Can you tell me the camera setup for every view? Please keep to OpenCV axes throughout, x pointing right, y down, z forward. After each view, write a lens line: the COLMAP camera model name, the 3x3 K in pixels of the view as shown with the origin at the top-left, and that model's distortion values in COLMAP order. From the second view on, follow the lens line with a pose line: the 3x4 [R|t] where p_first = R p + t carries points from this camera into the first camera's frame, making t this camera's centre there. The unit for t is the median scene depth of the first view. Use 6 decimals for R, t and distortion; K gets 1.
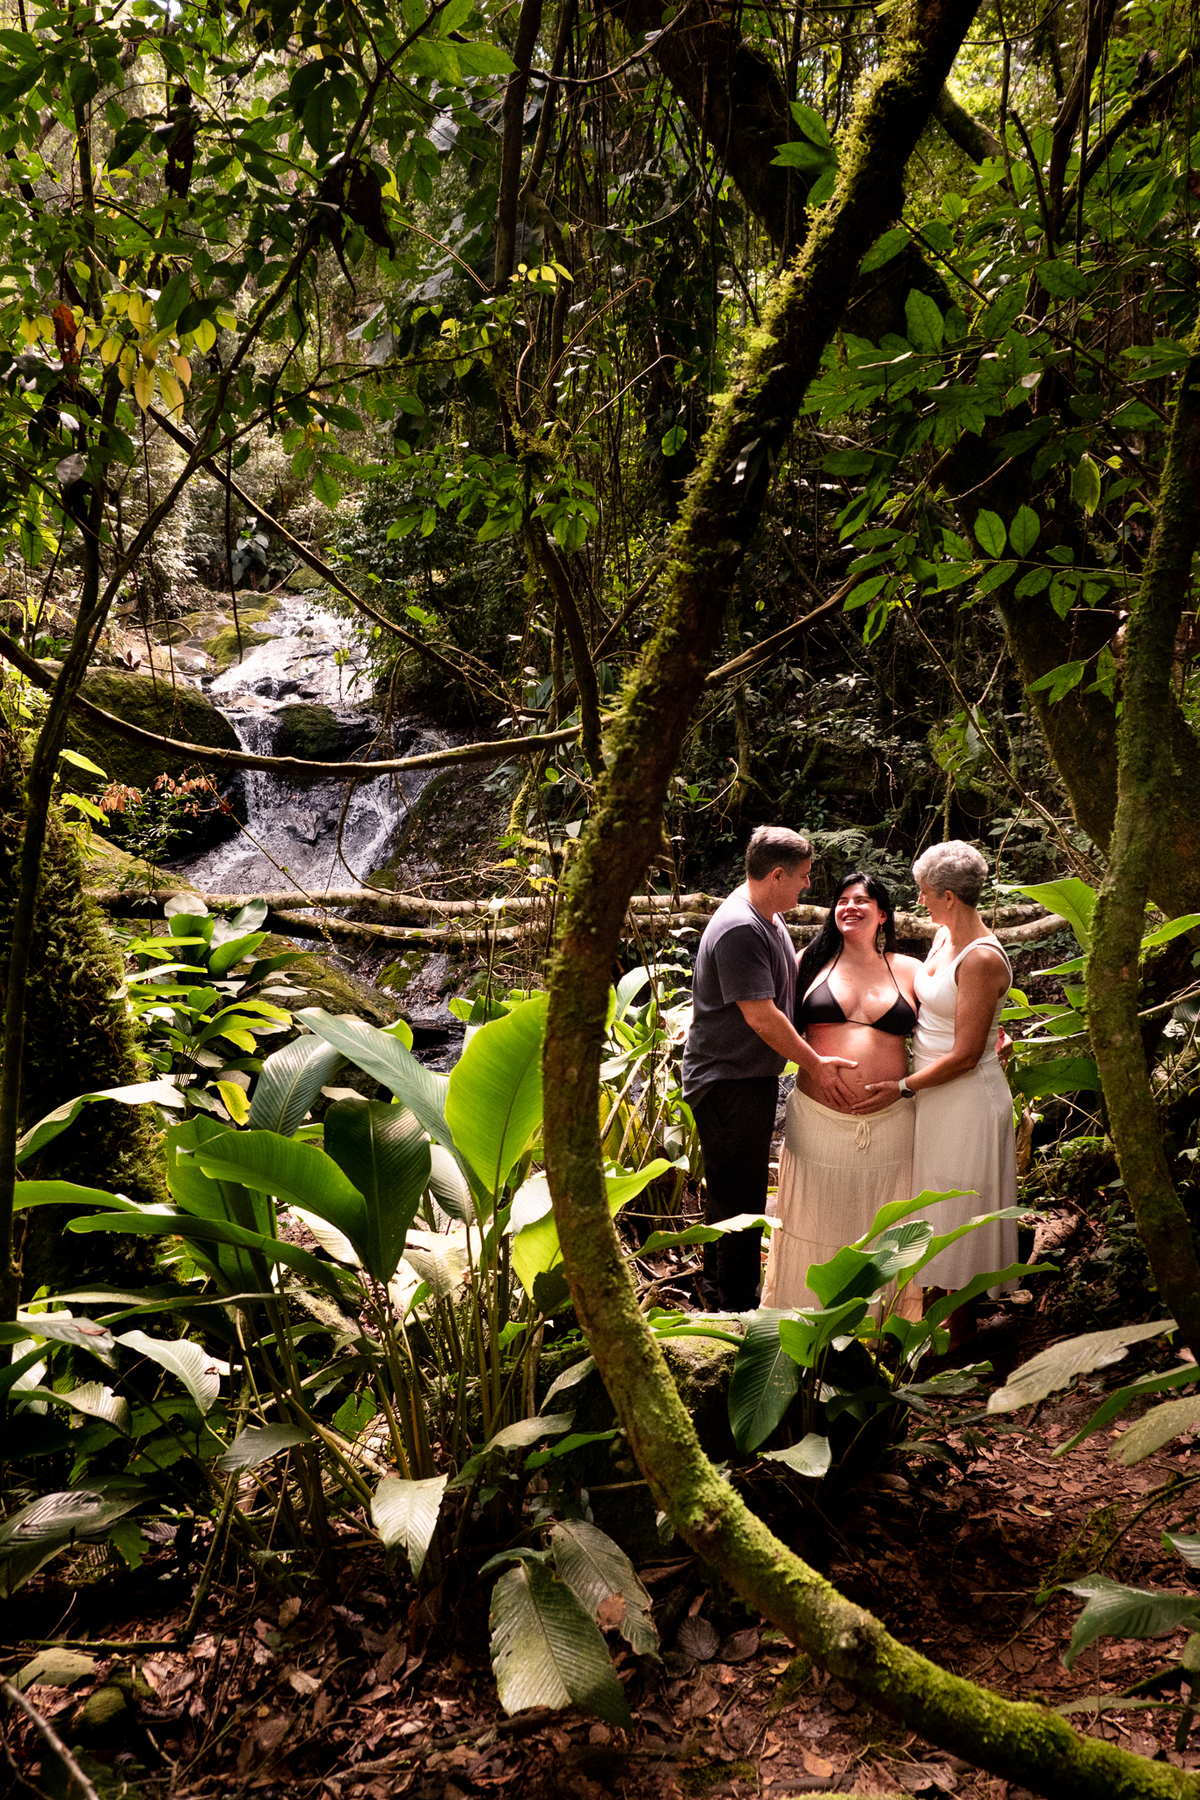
lens RADIAL K [[1455.7, 0, 579.2], [0, 1455.7, 914.4], [0, 0, 1]] dist [0.004004, 0.005843]
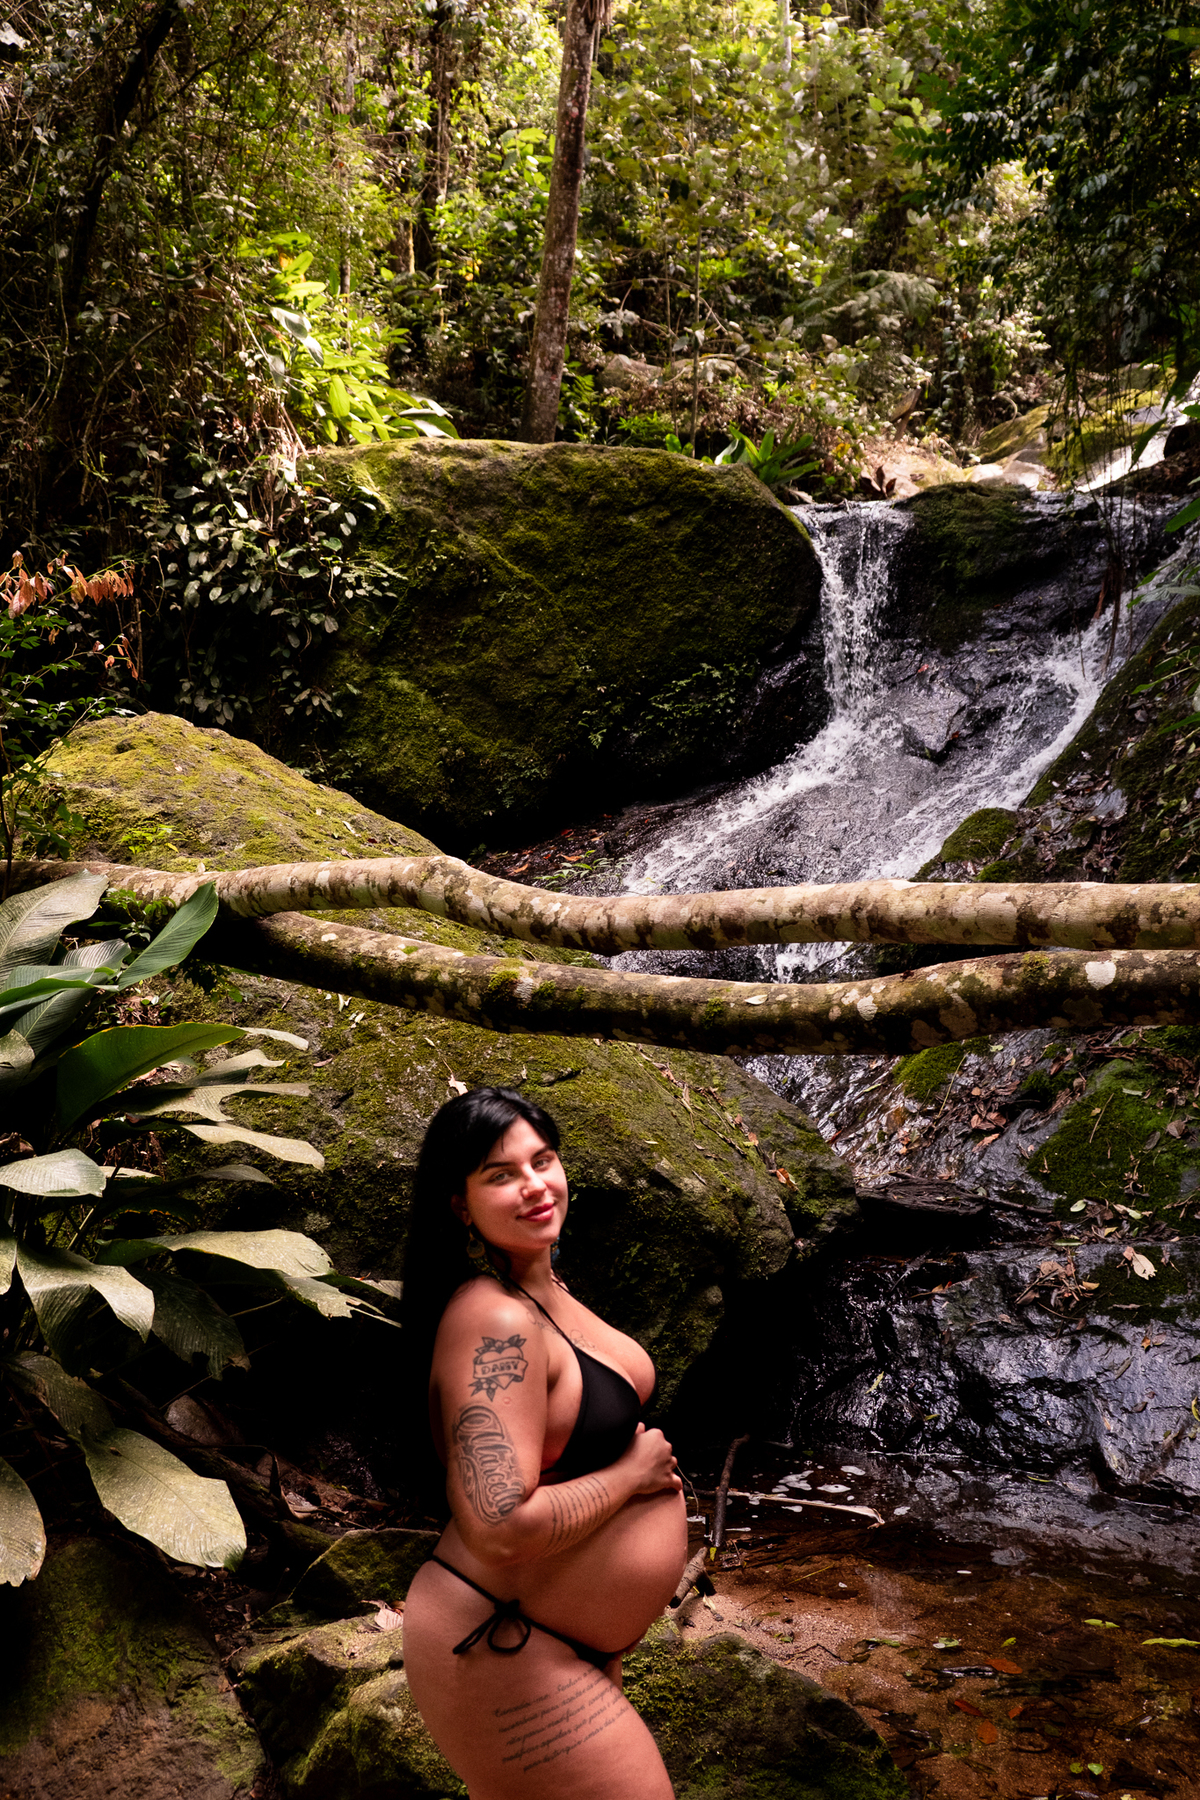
lens RADIAL K [[2032.2, 0, 584.1], [0, 2032.2, 903.4], [0, 0, 1]] dist [-0.010246, 0.135411]
pose [[0.849015, 0.008883, -0.528294, 0.340856], [-0.003675, 0.999934, 0.010909, -0.029738], [0.528356, -0.007320, 0.848991, 1.554174]]
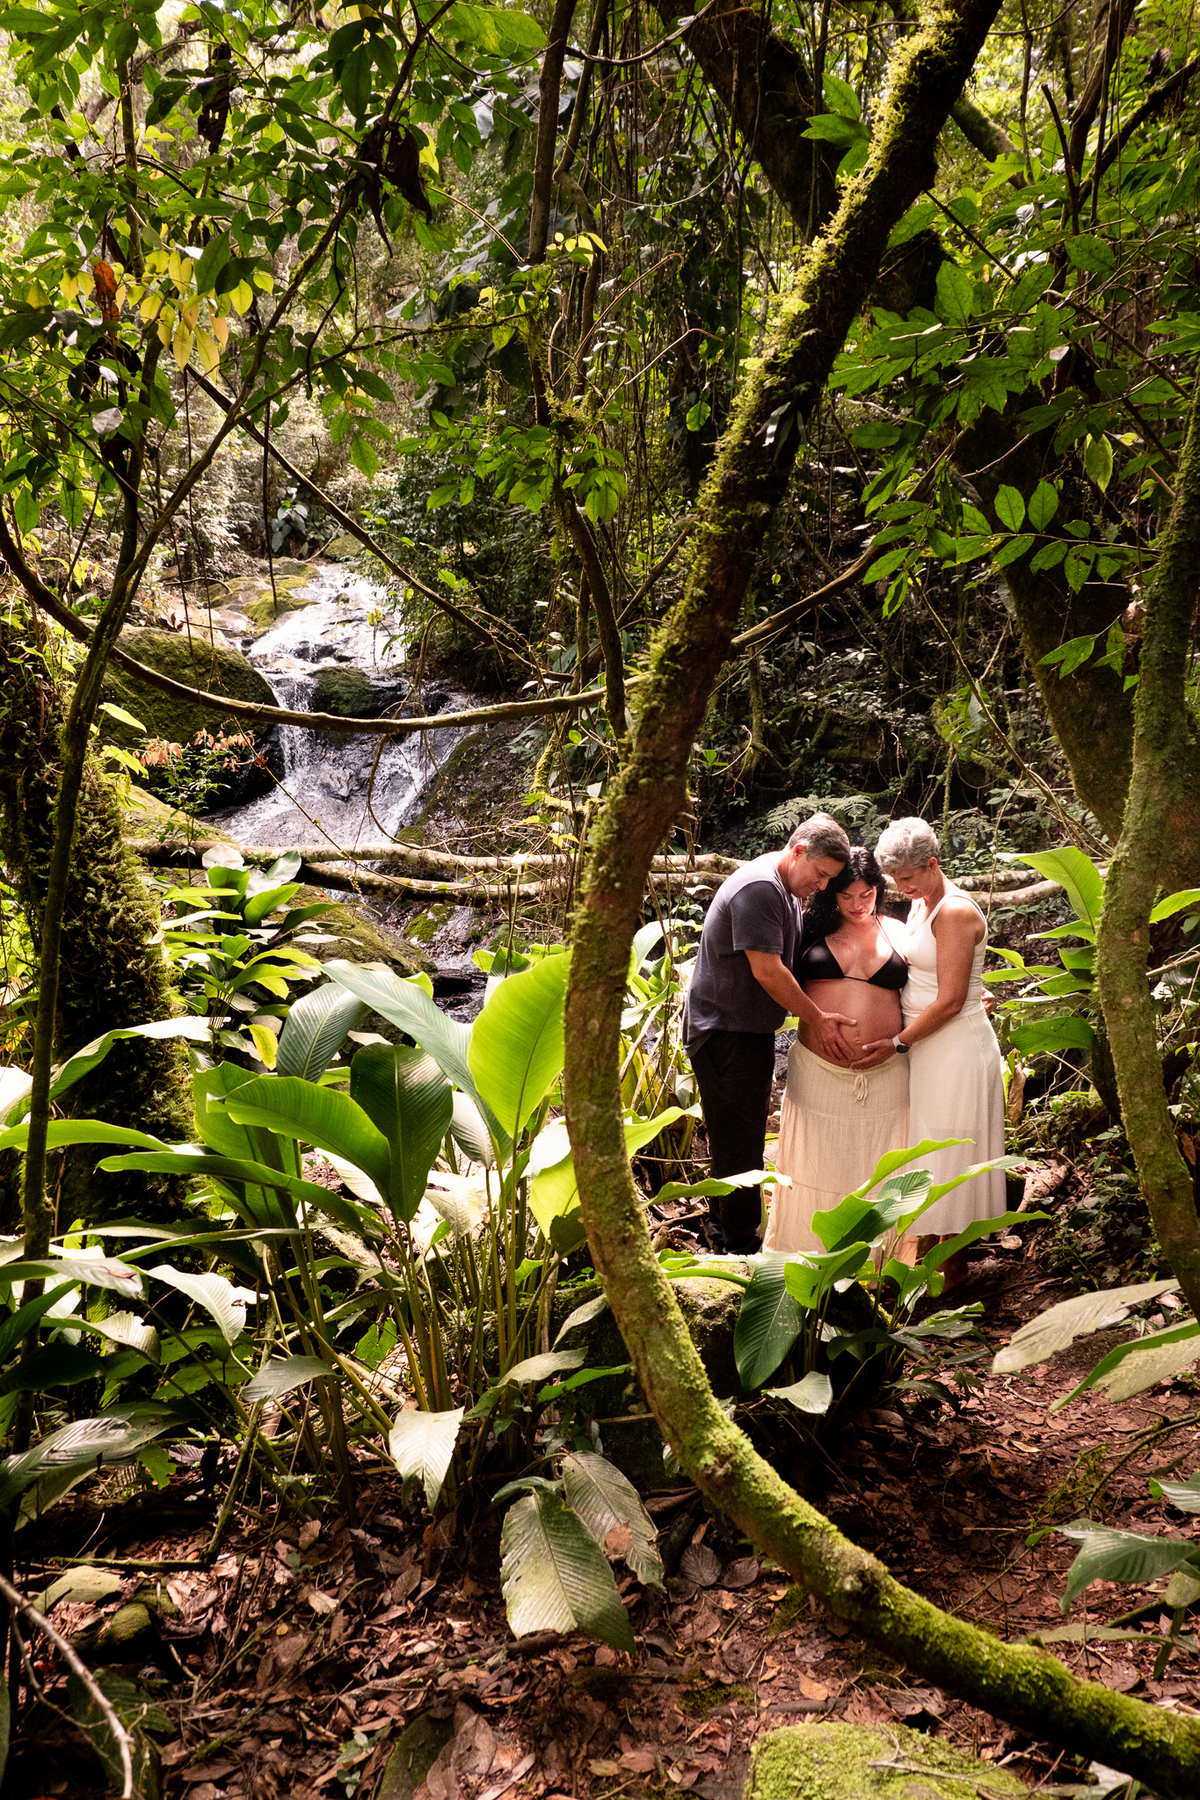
lens RADIAL K [[1373.9, 0, 614.0], [0, 1373.9, 897.1], [0, 0, 1]] dist [0.008379, -0.002313]
pose [[0.999741, 0.018856, 0.012732, -0.001547], [-0.019079, 0.999662, 0.017687, 0.000842], [-0.012394, -0.017925, 0.999763, 0.015676]]
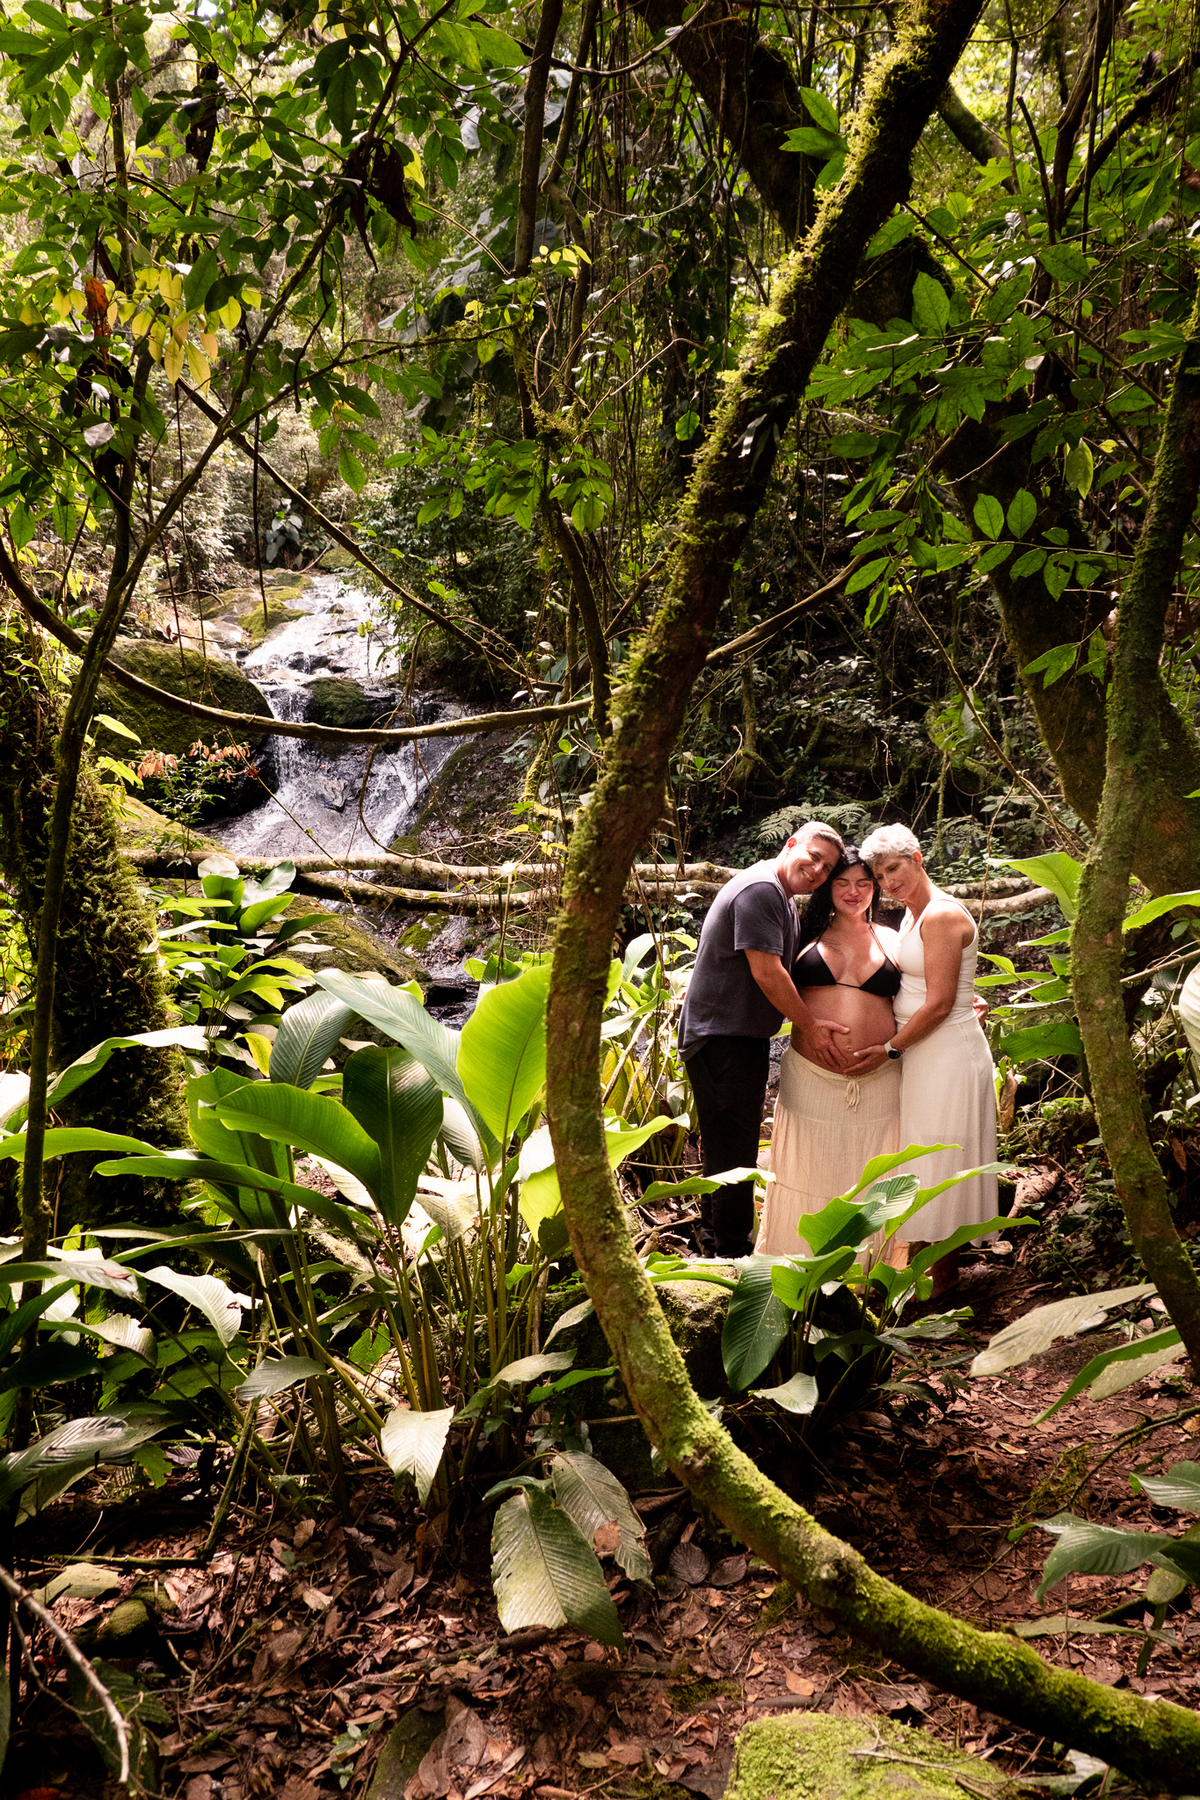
lens RADIAL K [[1374.8, 0, 591.8], [0, 1374.8, 913.9], [0, 0, 1]] dist [0.005567, 0.002306]
pose [[0.999879, 0.015524, -0.000080, 0.002522], [-0.015518, 0.999611, 0.023186, 0.002001], [0.000440, -0.023182, 0.999731, 0.008093]]
